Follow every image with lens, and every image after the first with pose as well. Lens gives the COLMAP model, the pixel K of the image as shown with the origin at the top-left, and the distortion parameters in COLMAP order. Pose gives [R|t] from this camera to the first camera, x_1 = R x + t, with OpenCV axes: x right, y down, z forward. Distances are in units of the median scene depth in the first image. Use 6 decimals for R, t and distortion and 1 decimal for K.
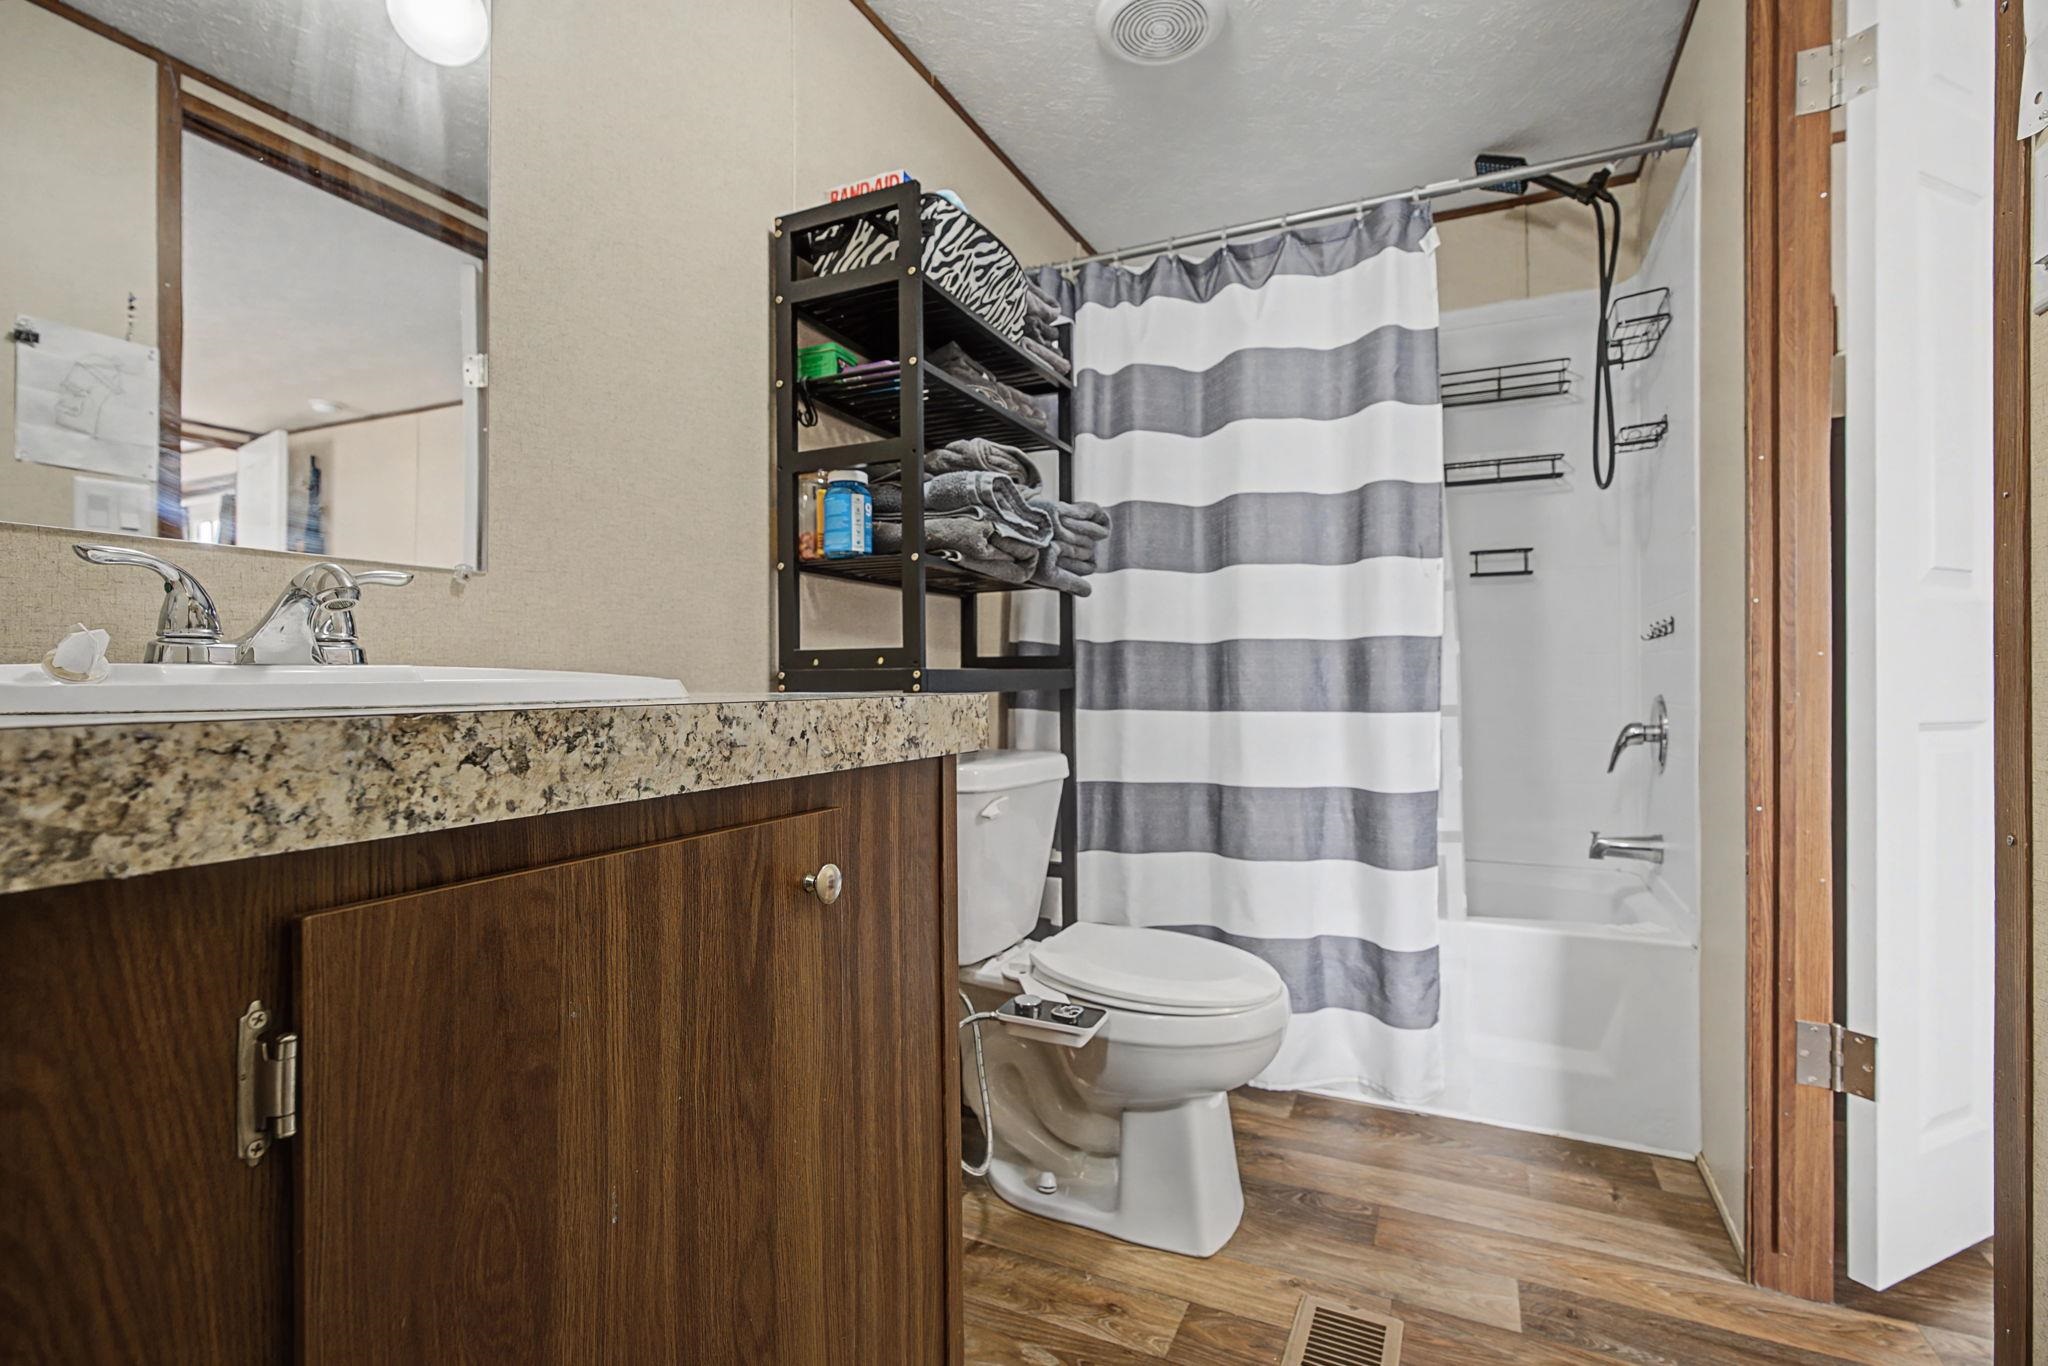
lens RADIAL K [[929.6, 0, 1030.4], [0, 929.6, 675.7], [0, 0, 1]] dist [-0.000374, 0.000205]
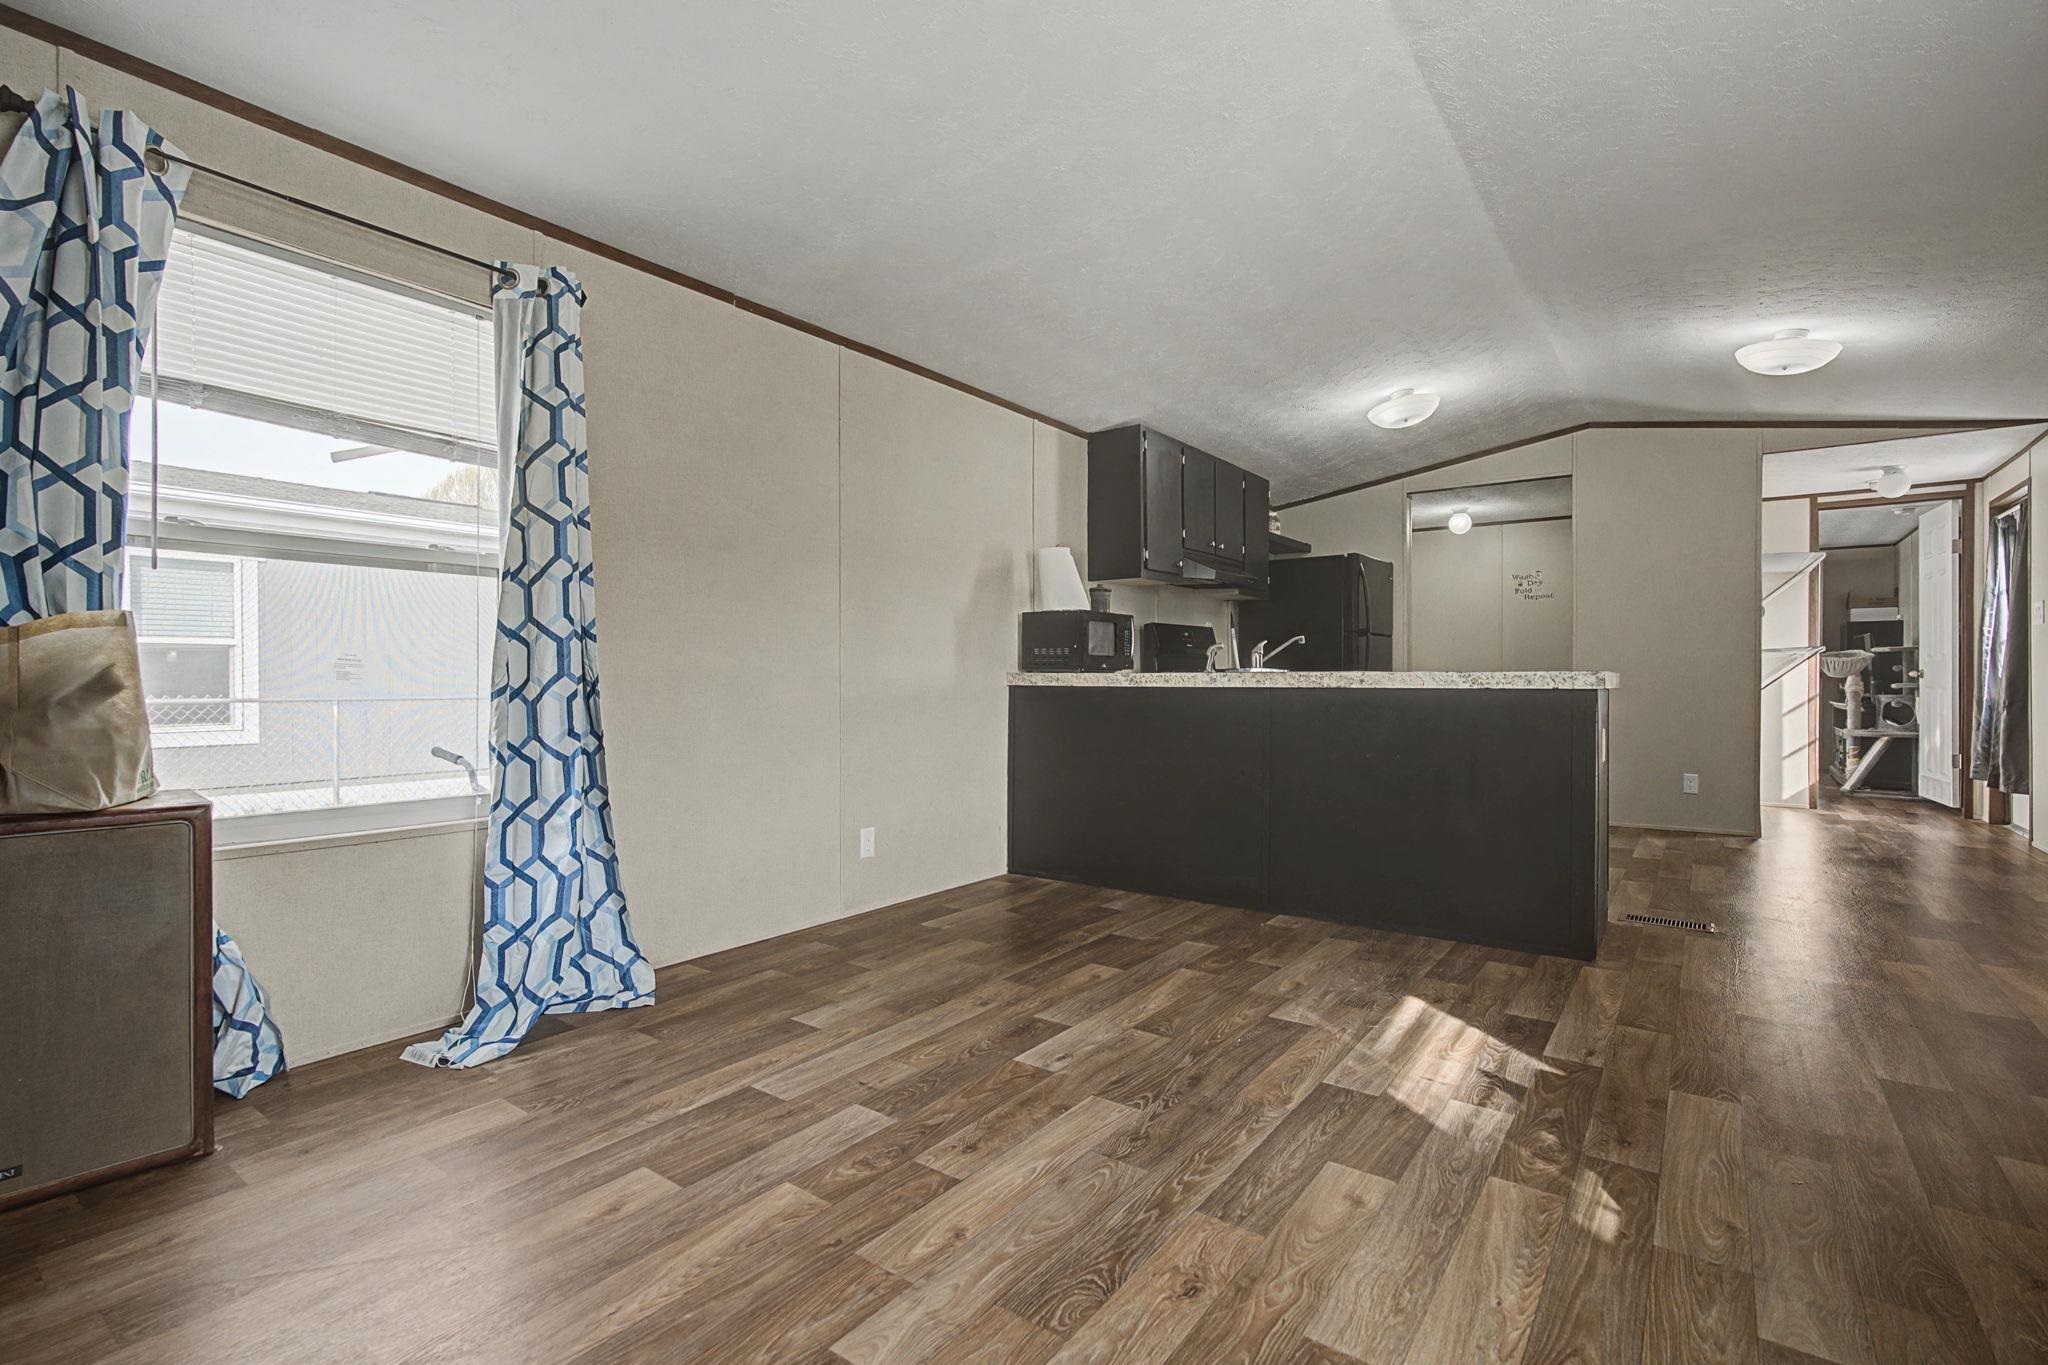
lens RADIAL K [[938.6, 0, 1028.3], [0, 938.6, 705.3], [0, 0, 1]] dist [-0.011756, 0.000102]
pose [[-0.192798, 0.034248, -0.980641, 2.057813], [-0.000040, 0.999390, 0.034911, -0.002227], [0.981238, 0.006770, -0.192679, 1.652199]]
